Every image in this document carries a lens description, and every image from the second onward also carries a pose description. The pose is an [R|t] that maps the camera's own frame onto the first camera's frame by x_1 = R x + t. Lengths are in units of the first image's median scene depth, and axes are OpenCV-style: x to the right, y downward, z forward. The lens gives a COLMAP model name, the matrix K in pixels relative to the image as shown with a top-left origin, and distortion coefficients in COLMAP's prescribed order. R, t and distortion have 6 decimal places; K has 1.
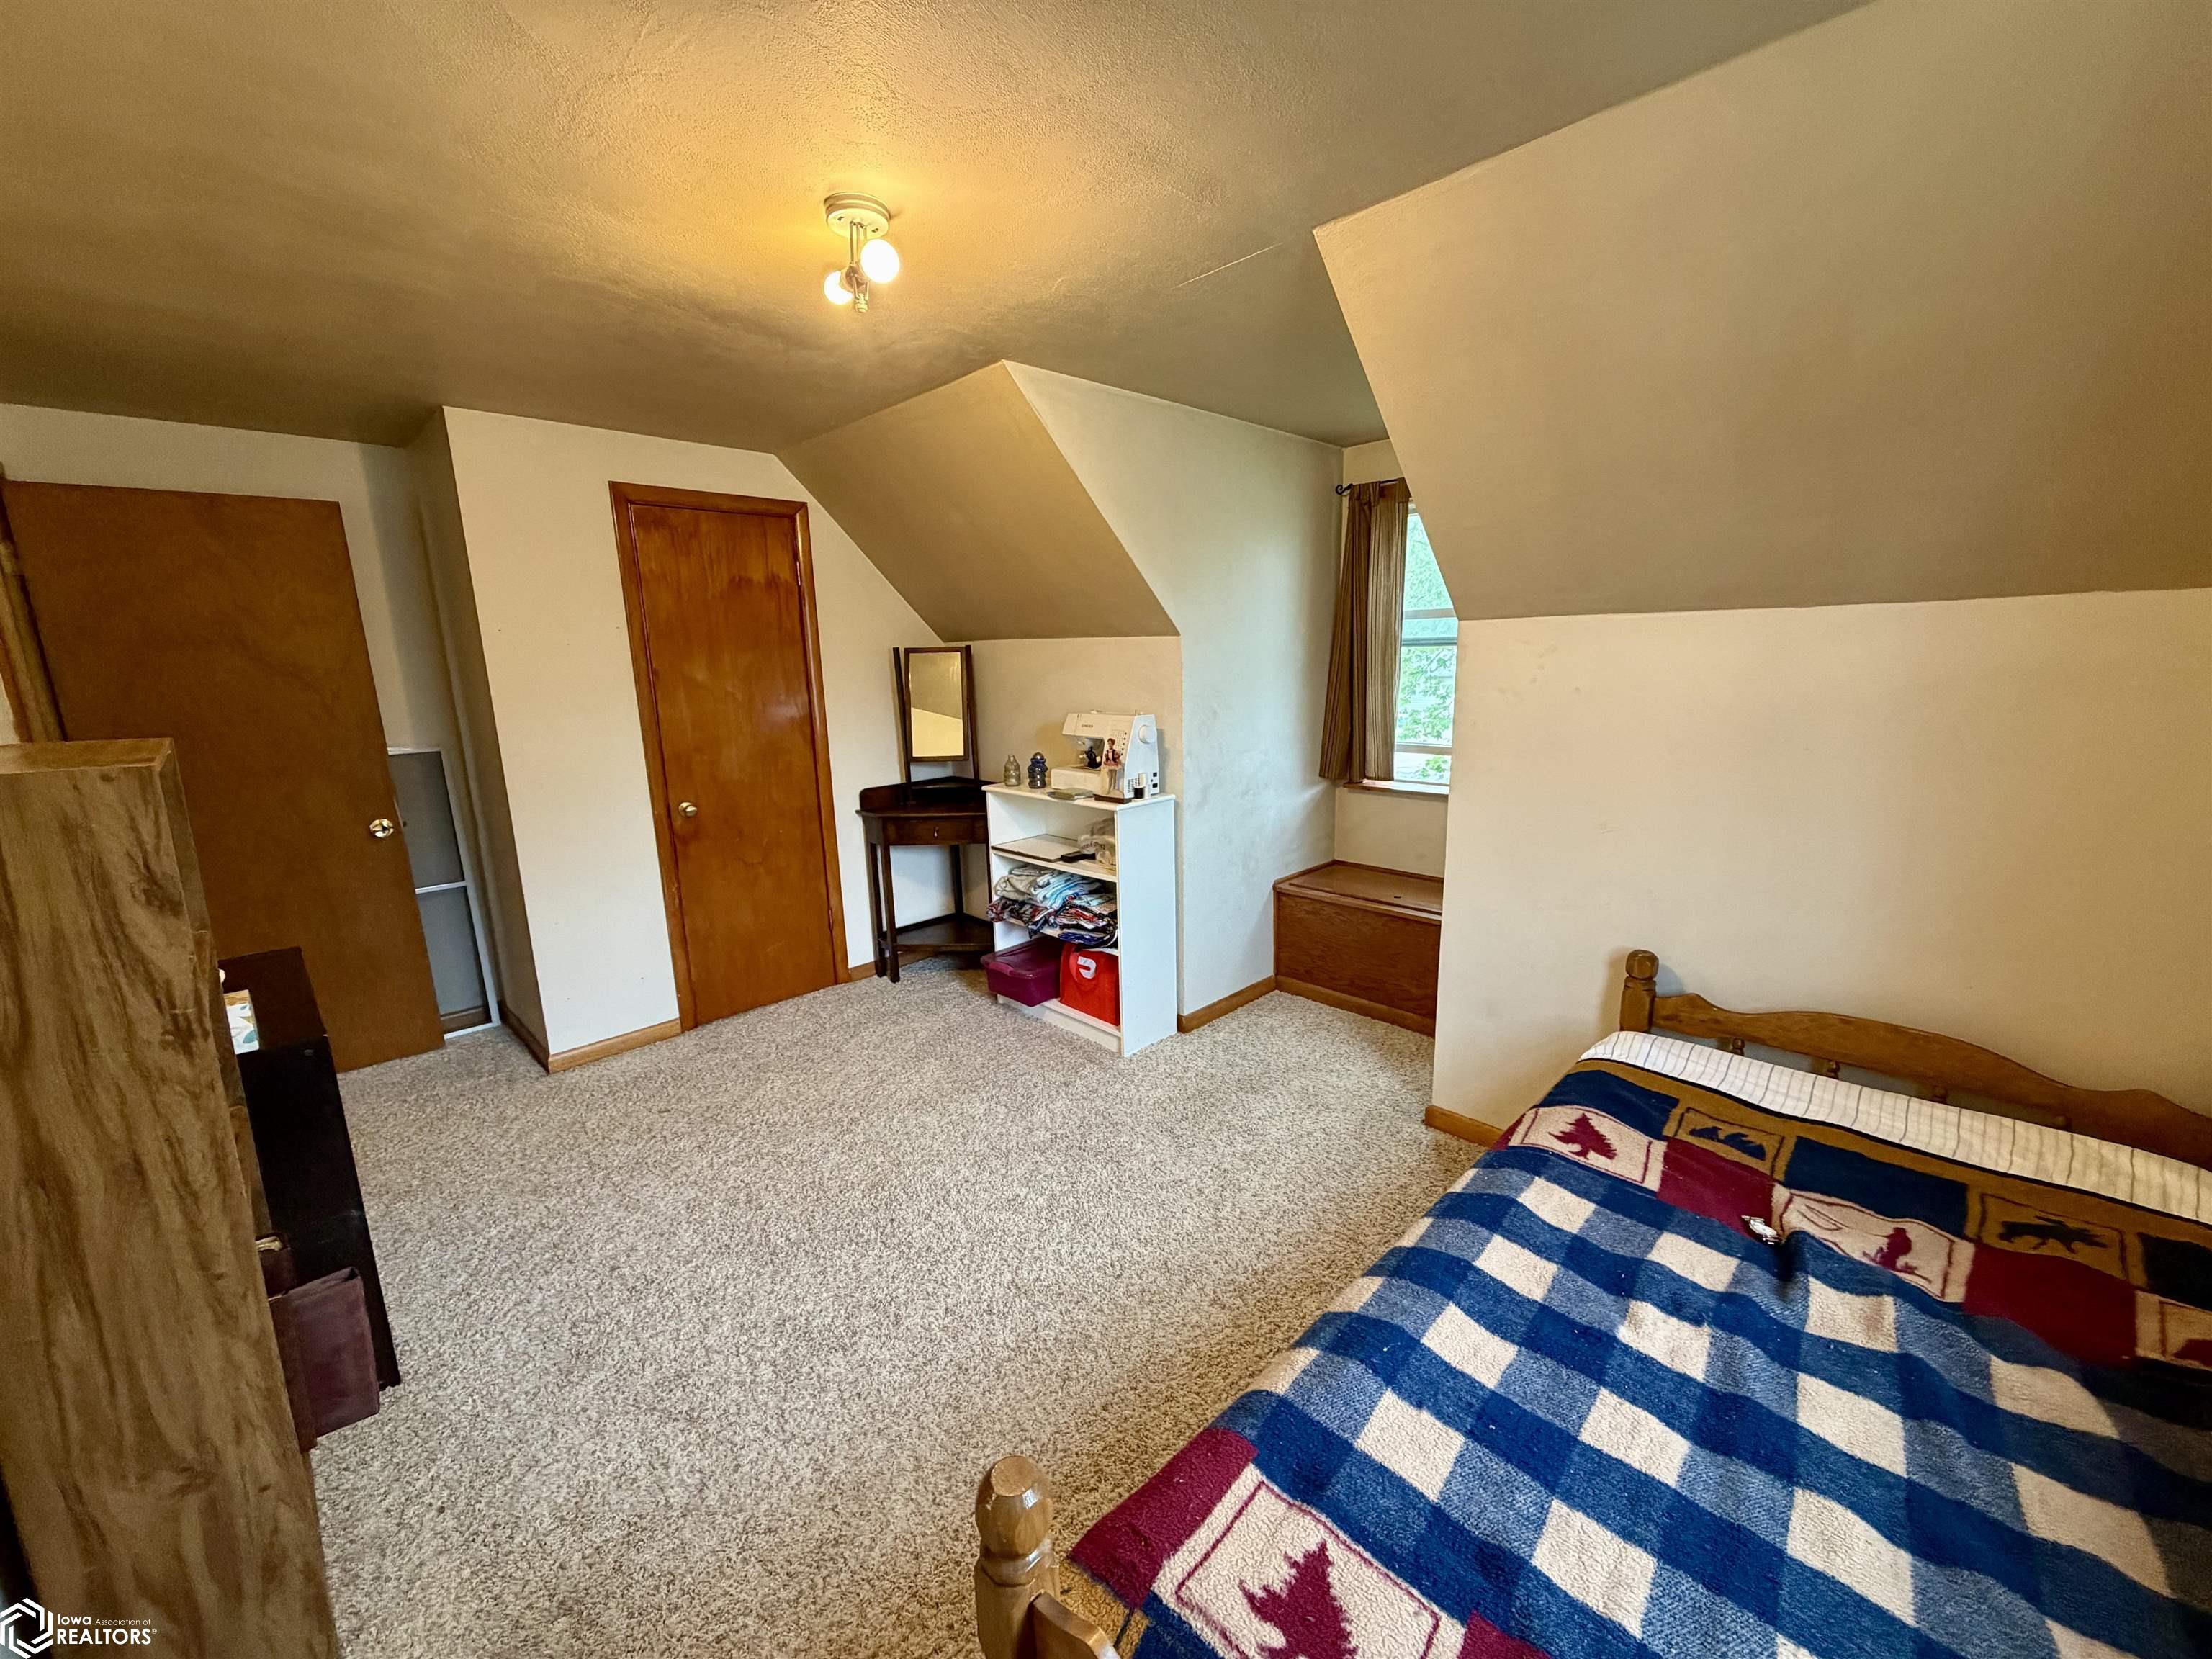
lens RADIAL K [[879.3, 0, 1104.0], [0, 879.3, 832.4], [0, 0, 1]] dist [-0.002255, 0.000230]
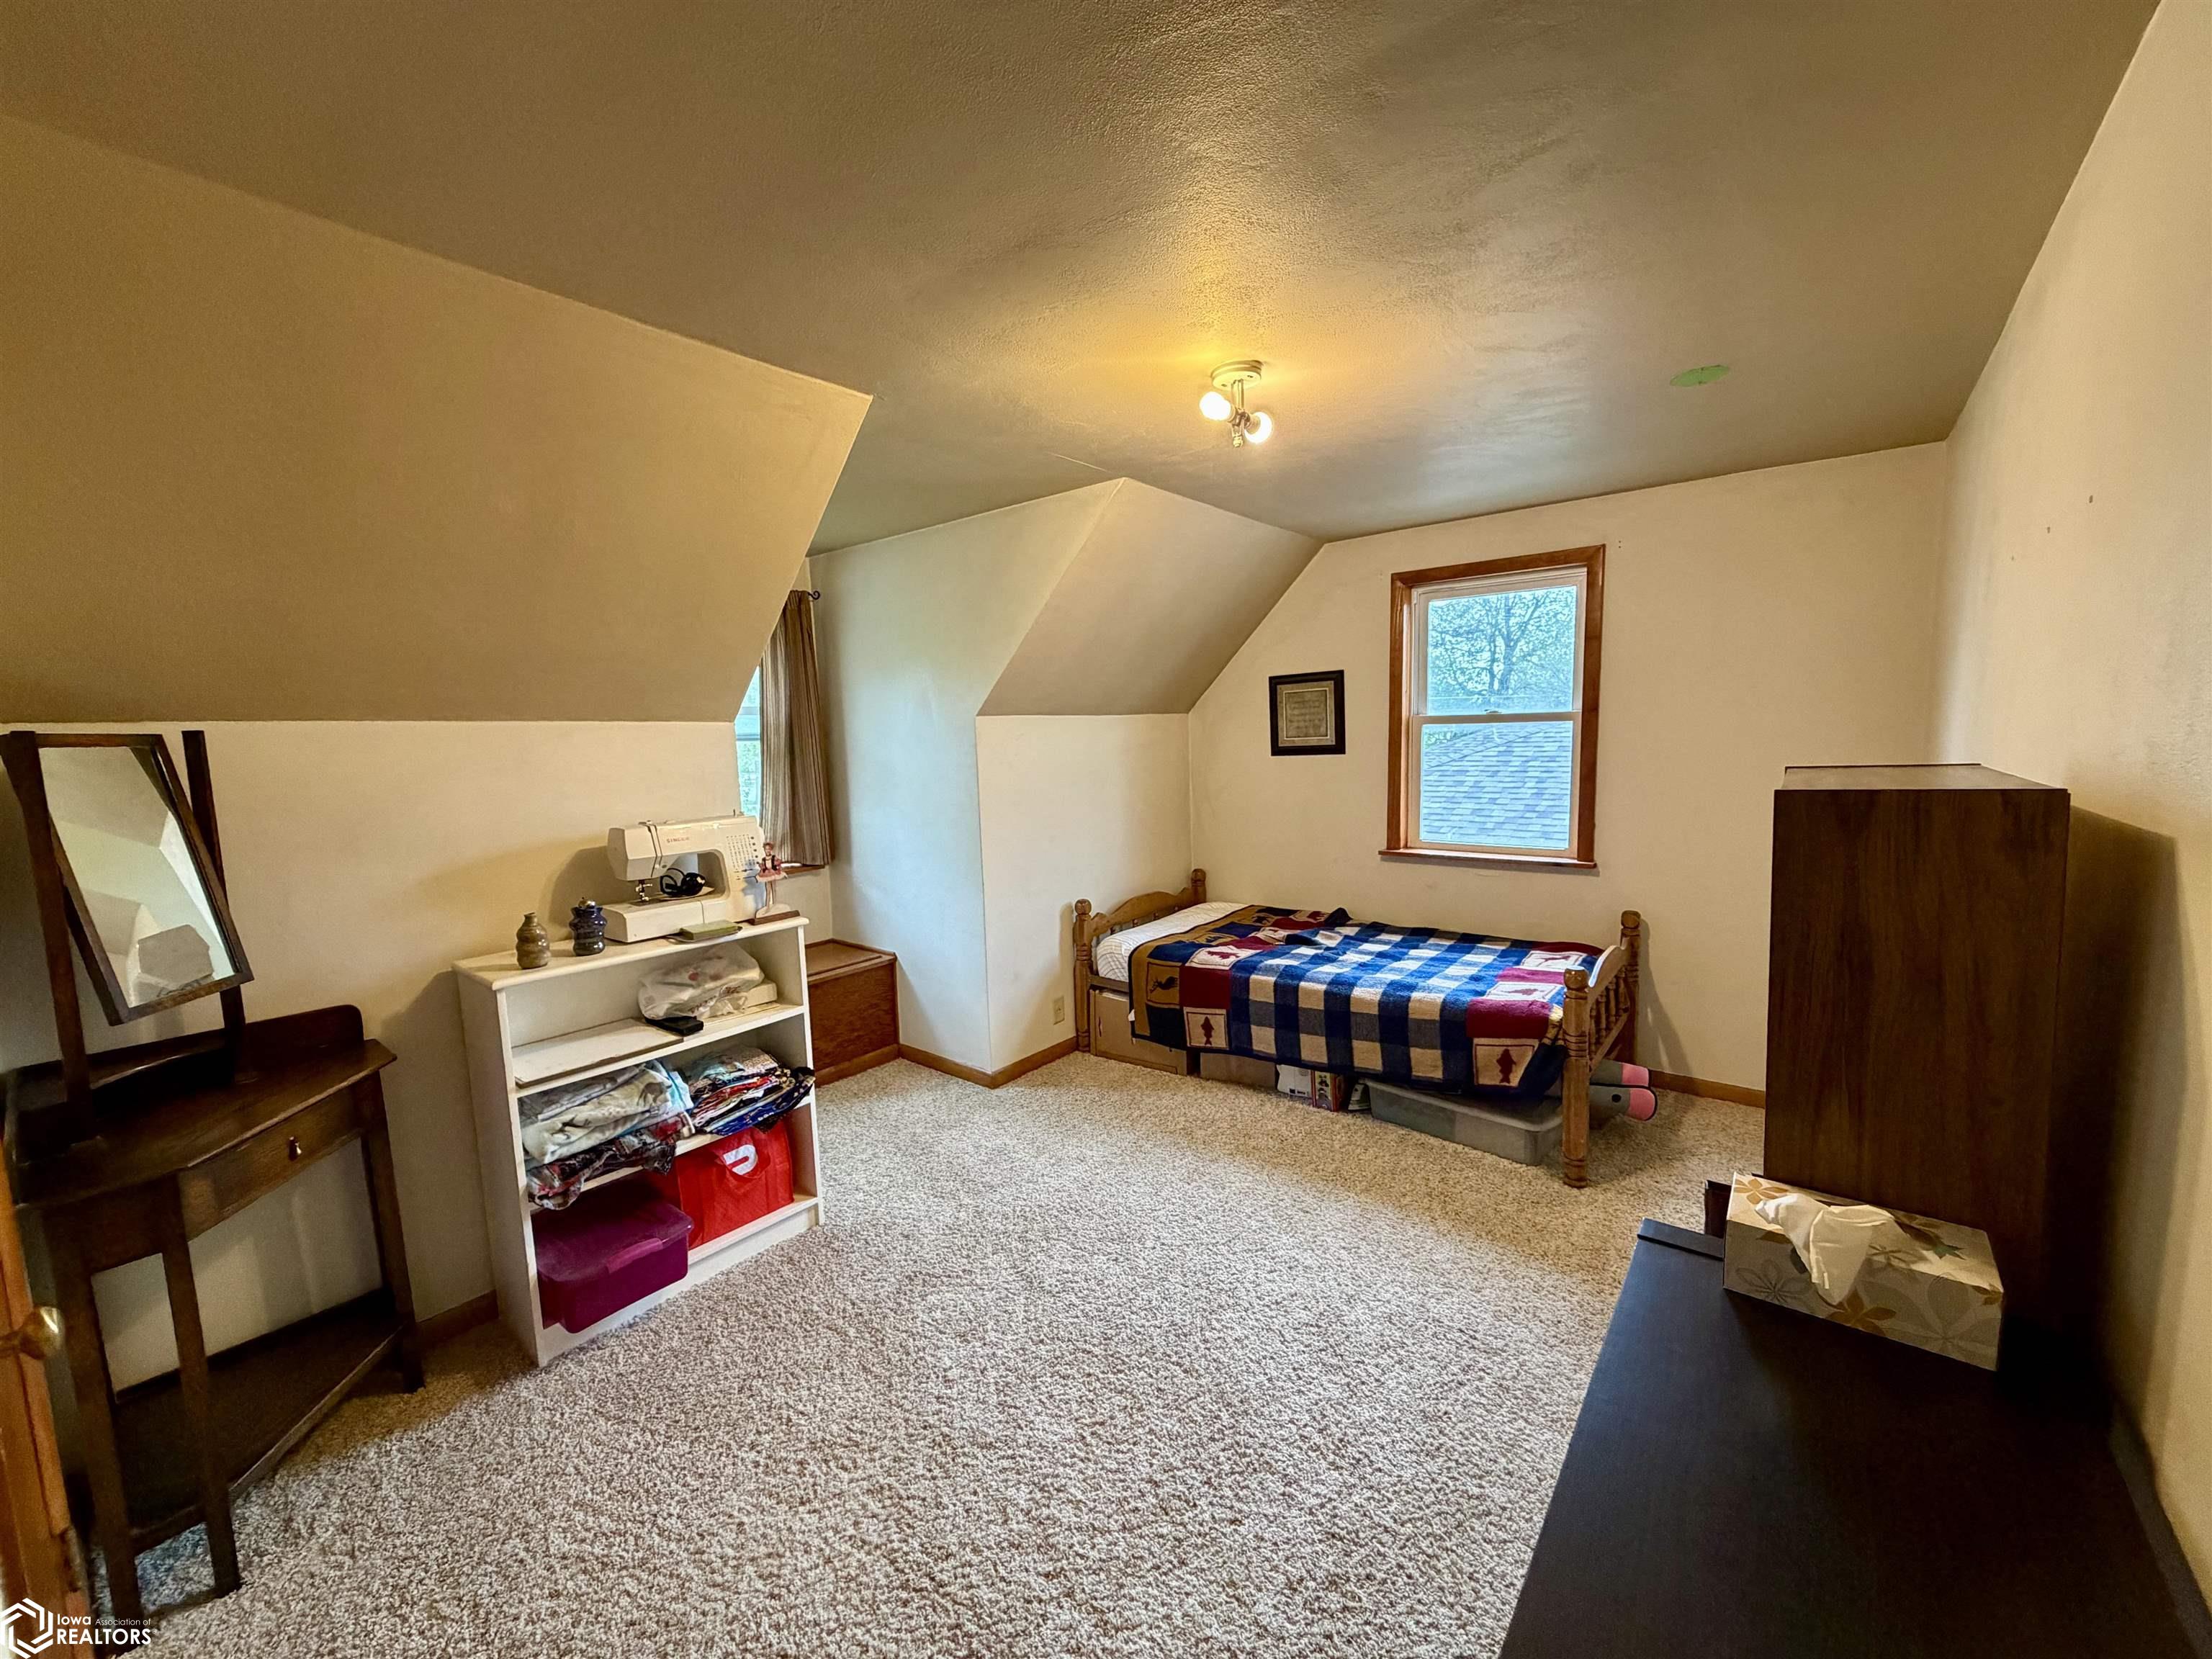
lens RADIAL K [[879.3, 0, 1102.5], [0, 879.3, 829.8], [0, 0, 1]] dist [-0.002255, 0.000230]
pose [[-0.109369, -0.087993, 0.990099, -0.801818], [0.231482, 0.966433, 0.111460, -0.133016], [-0.966672, 0.241380, -0.085329, 0.745885]]
